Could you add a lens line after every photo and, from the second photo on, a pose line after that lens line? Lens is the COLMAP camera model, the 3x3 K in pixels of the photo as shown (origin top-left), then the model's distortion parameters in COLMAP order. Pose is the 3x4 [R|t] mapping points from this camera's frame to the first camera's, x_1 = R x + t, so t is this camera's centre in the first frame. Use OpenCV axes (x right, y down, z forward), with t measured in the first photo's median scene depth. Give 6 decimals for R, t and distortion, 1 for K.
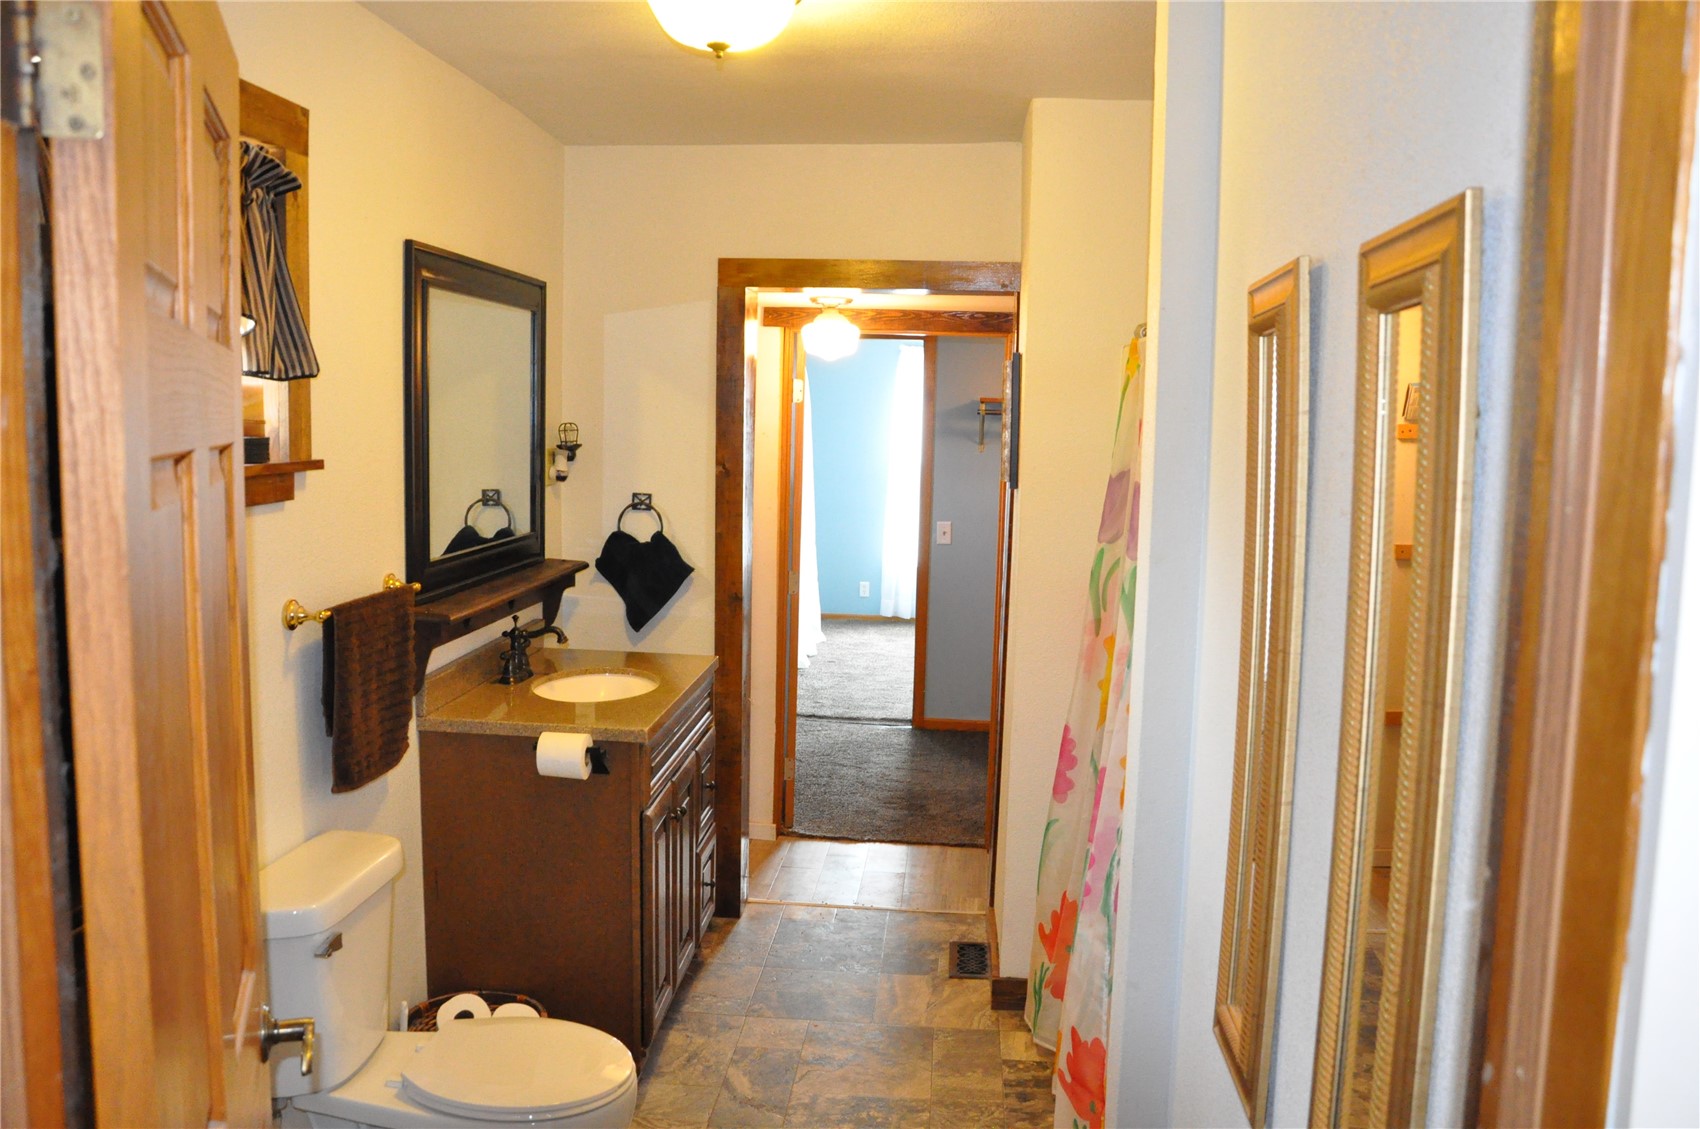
lens RADIAL K [[1377.1, 0, 810.3], [0, 1377.1, 560.9], [0, 0, 1]] dist [-0.150410, 0.120488]
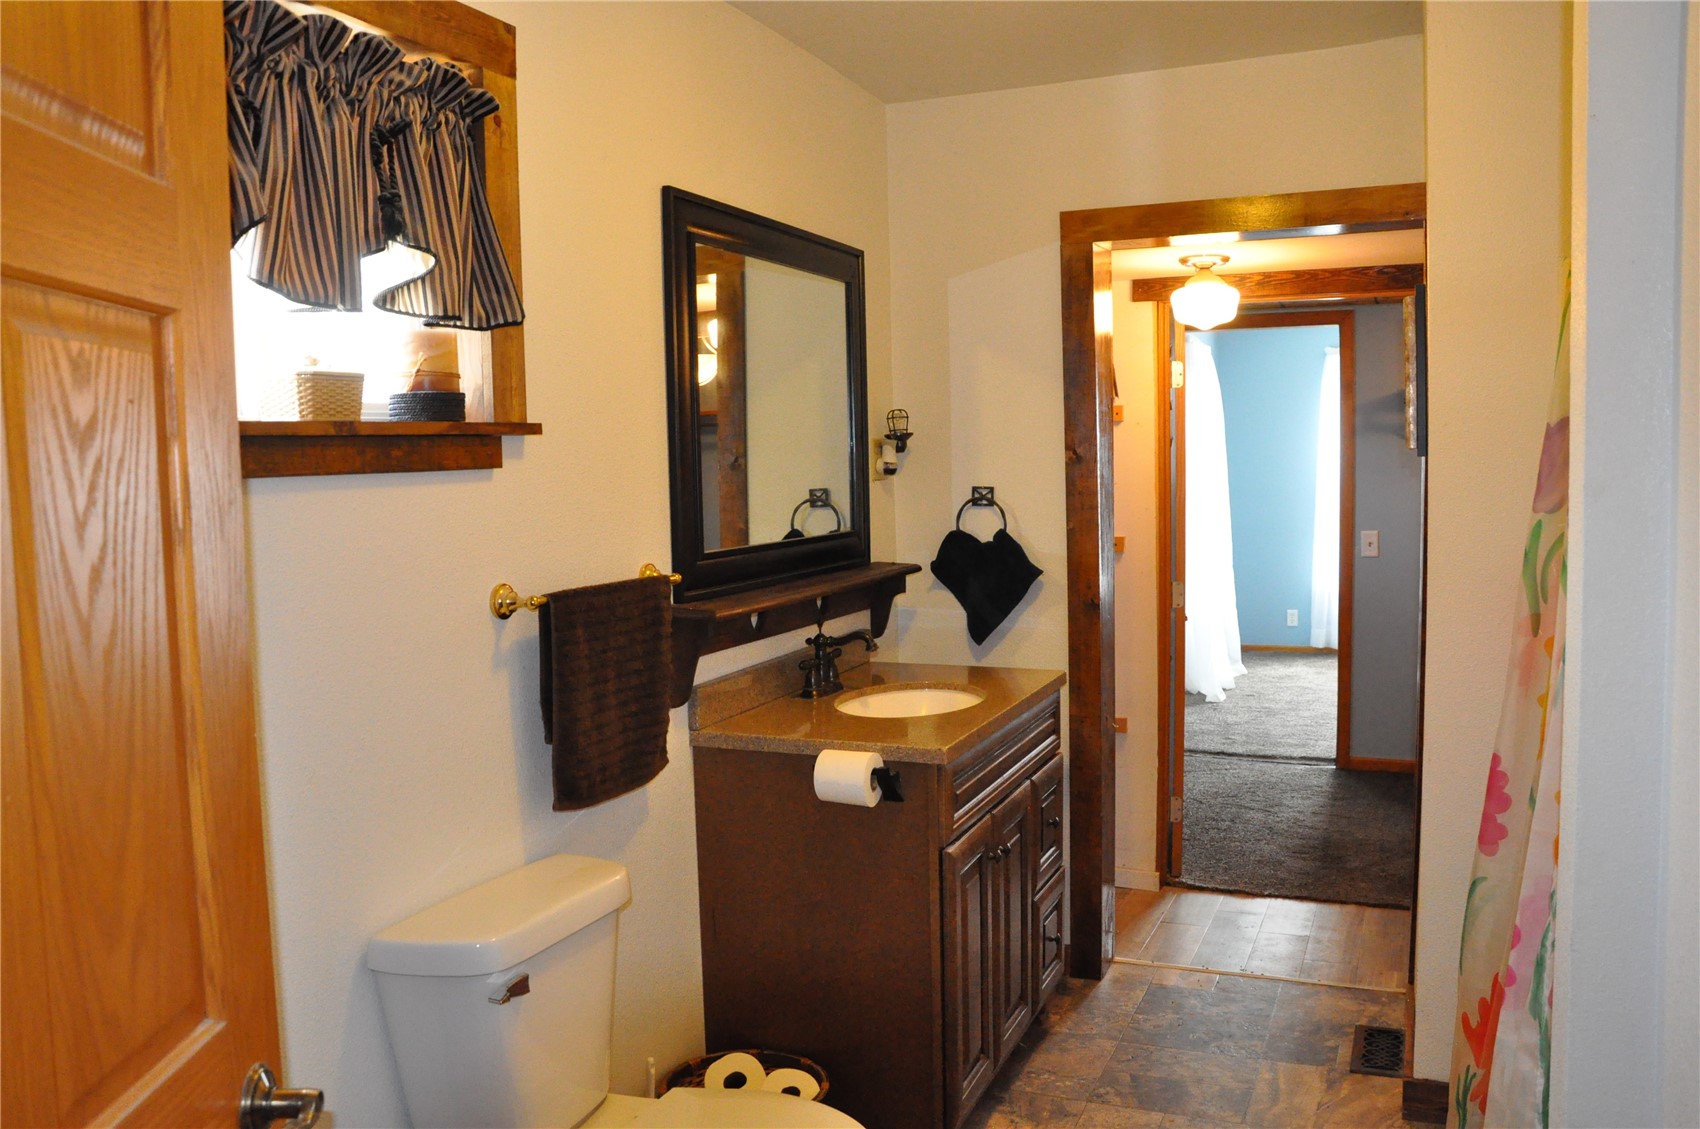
lens RADIAL K [[1377.1, 0, 810.3], [0, 1377.1, 560.9], [0, 0, 1]] dist [-0.150410, 0.120488]
pose [[0.949565, -0.019161, -0.312984, 0.052136], [0.009043, 0.999389, -0.033748, 0.030120], [0.313440, 0.029216, 0.949159, 0.150787]]
